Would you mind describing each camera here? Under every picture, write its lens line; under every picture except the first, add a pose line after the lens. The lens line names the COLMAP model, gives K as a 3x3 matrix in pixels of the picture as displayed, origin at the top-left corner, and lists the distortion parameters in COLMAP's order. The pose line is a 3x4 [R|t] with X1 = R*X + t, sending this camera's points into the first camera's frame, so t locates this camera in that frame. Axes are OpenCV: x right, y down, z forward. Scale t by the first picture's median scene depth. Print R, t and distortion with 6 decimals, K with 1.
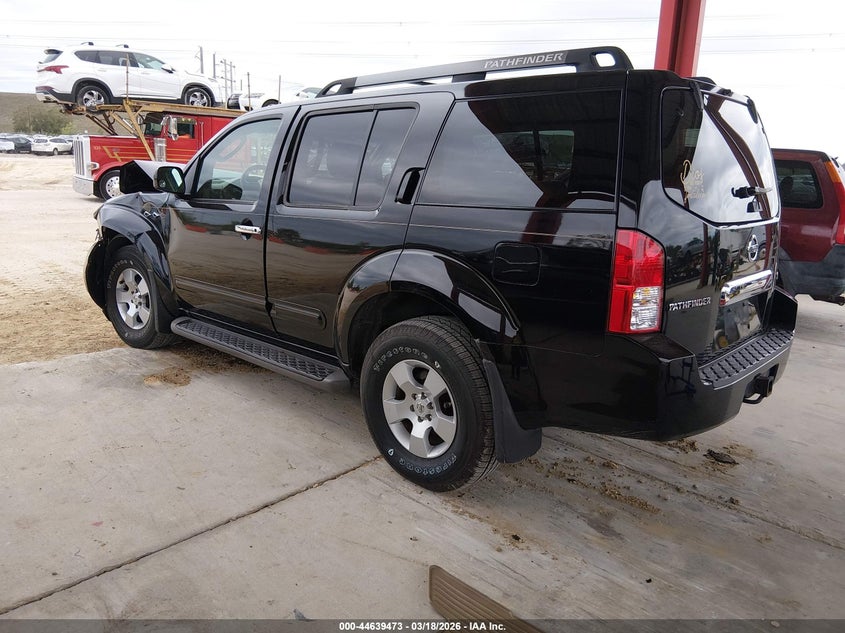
lens RADIAL K [[639.5, 0, 430.2], [0, 639.5, 314.0], [0, 0, 1]] dist [-0.006157, -0.002678]
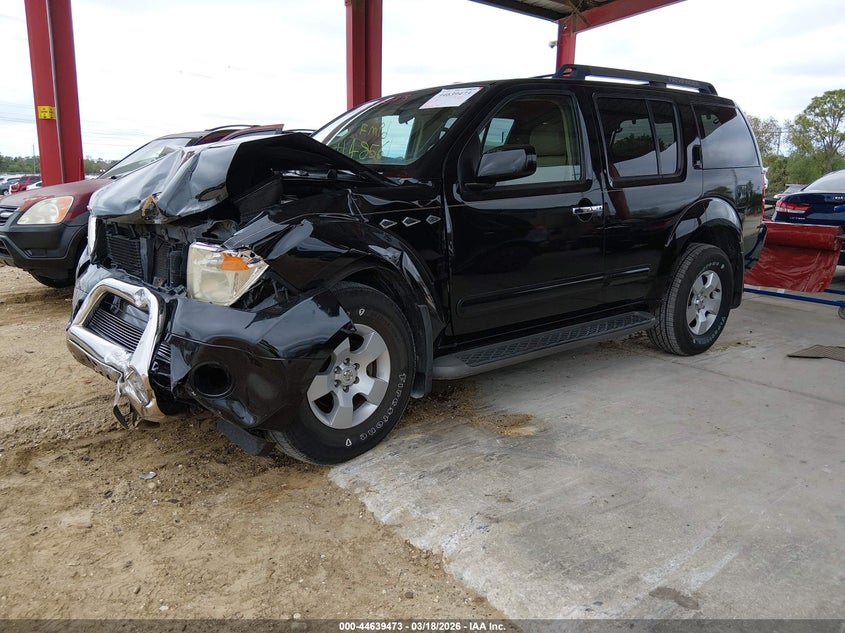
lens RADIAL K [[639.5, 0, 425.5], [0, 639.5, 312.1], [0, 0, 1]] dist [-0.006157, -0.002678]
pose [[0.163565, -0.235382, 0.958041, -1.455517], [0.219778, 0.955408, 0.197213, -0.253236], [-0.961740, 0.178299, 0.208003, 1.202488]]
